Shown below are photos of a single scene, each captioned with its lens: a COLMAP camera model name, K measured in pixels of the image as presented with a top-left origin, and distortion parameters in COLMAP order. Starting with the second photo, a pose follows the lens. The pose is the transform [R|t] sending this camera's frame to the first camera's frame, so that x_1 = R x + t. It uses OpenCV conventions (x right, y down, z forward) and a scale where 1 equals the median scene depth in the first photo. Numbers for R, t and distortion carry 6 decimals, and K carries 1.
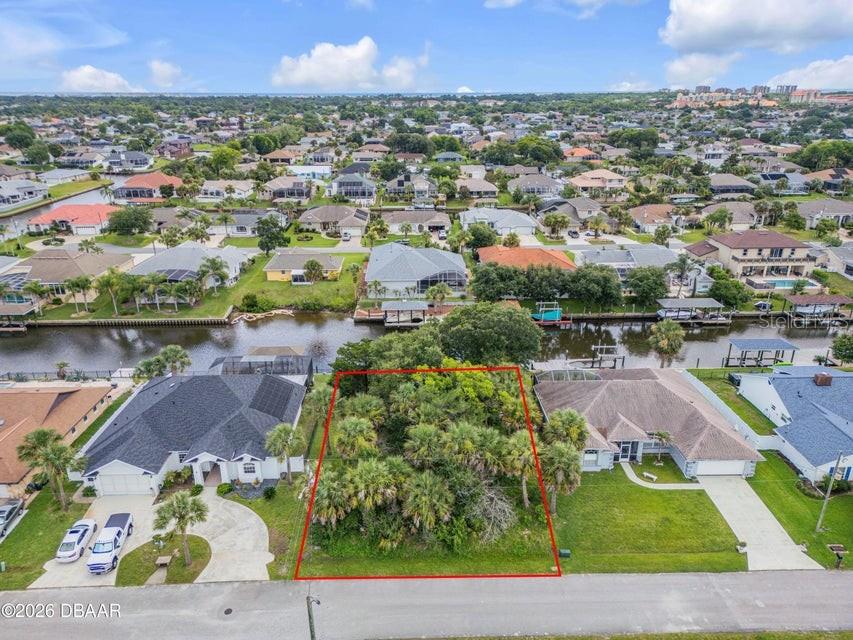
lens RADIAL K [[599.9, 0, 426.5], [0, 599.9, 320.0], [0, 0, 1]] dist [0.092316, -0.108797]
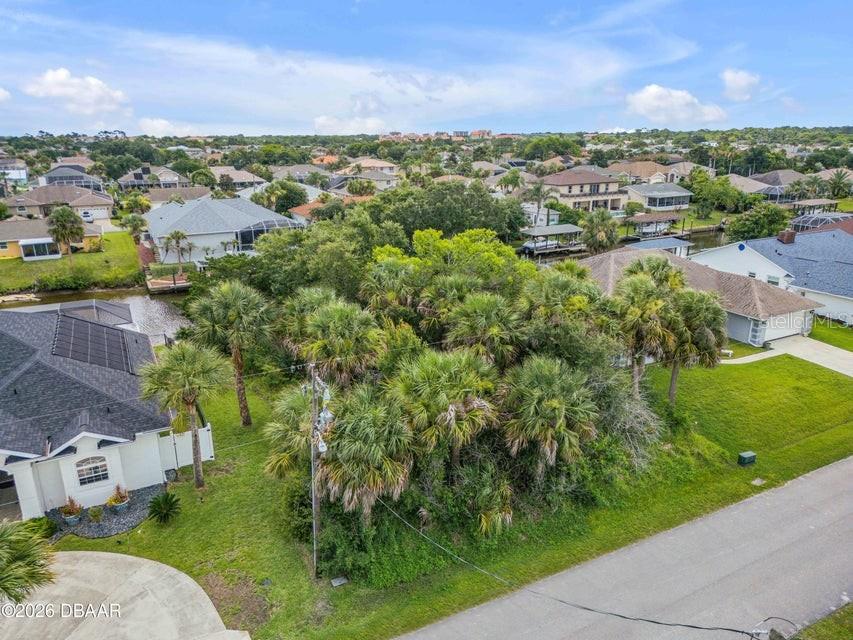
lens RADIAL K [[601.2, 0, 426.5], [0, 601.2, 320.0], [0, 0, 1]] dist [0.058860, -0.045821]
pose [[0.897084, -0.132690, 0.421467, -0.127904], [0.162723, 0.986017, -0.035926, 0.099626], [-0.410807, 0.100811, 0.906132, 0.259120]]
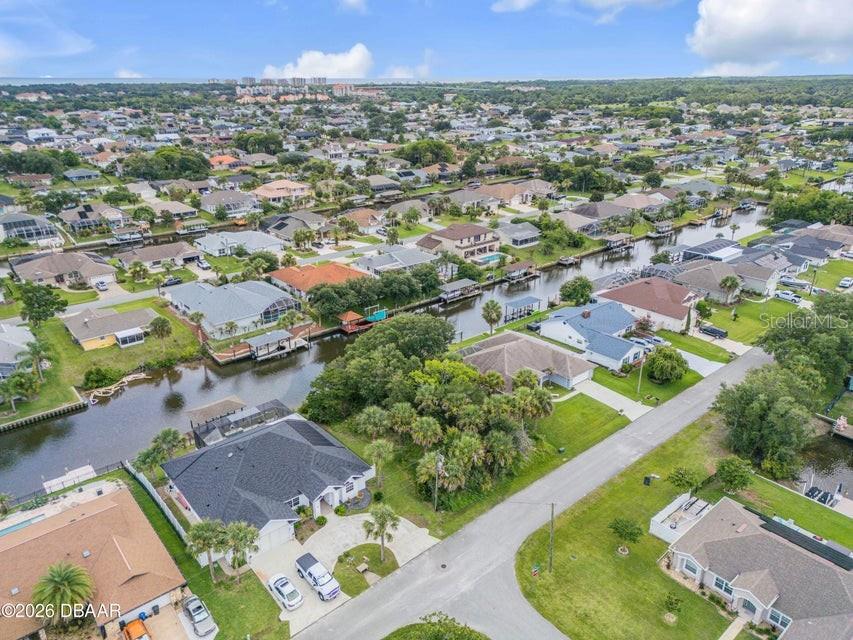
lens RADIAL K [[599.9, 0, 426.5], [0, 599.9, 320.0], [0, 0, 1]] dist [0.092316, -0.108797]
pose [[0.776711, -0.233386, 0.585022, -0.420954], [0.222560, 0.970595, 0.091721, -0.086515], [-0.589226, 0.058962, 0.805814, -0.058089]]
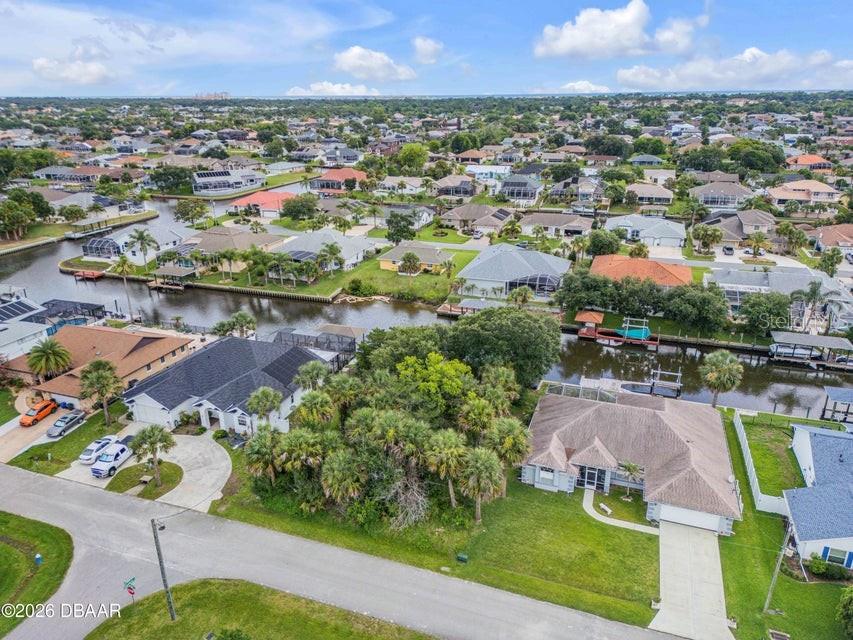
lens RADIAL K [[599.9, 0, 426.5], [0, 599.9, 320.0], [0, 0, 1]] dist [0.092316, -0.108797]
pose [[0.931739, 0.122960, -0.341677, 0.208508], [-0.123303, 0.992151, 0.020804, -0.007087], [0.341553, 0.022746, 0.939587, 0.016776]]
